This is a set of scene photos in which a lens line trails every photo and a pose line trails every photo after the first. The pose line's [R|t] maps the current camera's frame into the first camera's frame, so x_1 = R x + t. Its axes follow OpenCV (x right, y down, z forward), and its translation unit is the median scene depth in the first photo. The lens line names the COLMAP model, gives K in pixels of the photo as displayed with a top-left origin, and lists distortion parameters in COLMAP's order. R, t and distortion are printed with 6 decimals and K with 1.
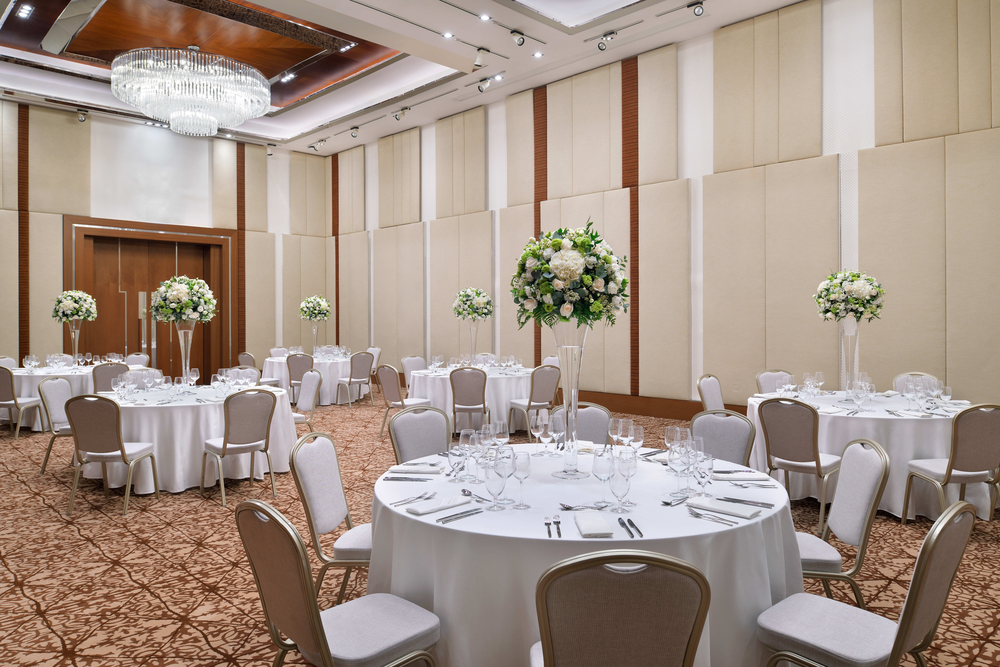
lens RADIAL K [[706.0, 0, 504.3], [0, 706.0, 306.1], [0, 0, 1]] dist [0.006805, -0.037433]
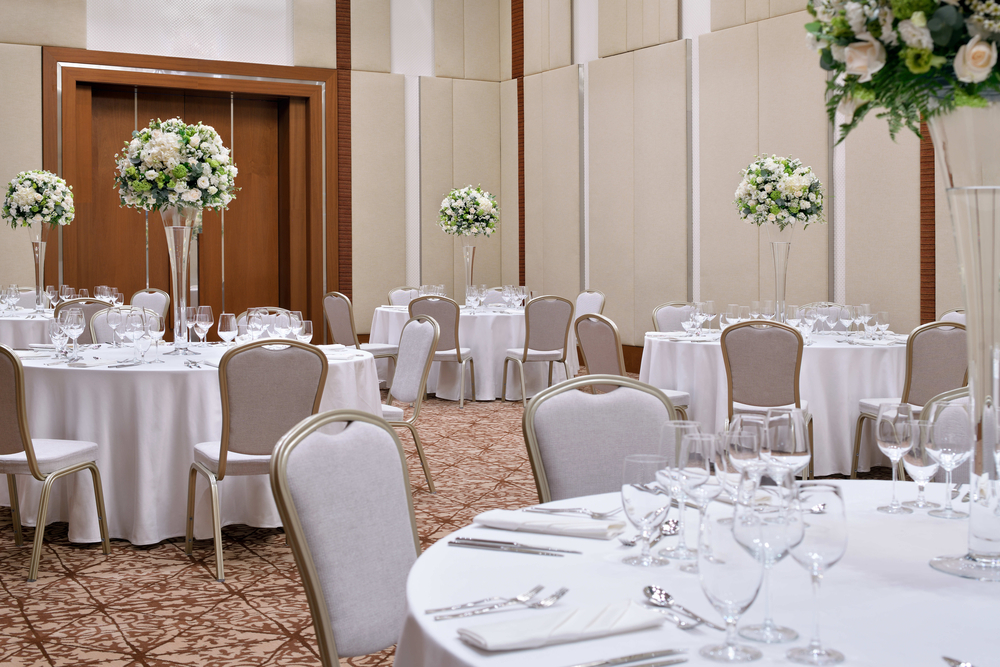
lens RADIAL K [[1233.9, 0, 499.0], [0, 1233.9, 262.3], [0, 0, 1]] dist [-0.054821, 0.005183]
pose [[0.954993, 0.004293, -0.296598, 0.027432], [-0.003638, 0.999990, 0.002759, 0.057926], [0.296607, -0.001556, 0.954998, 0.235399]]
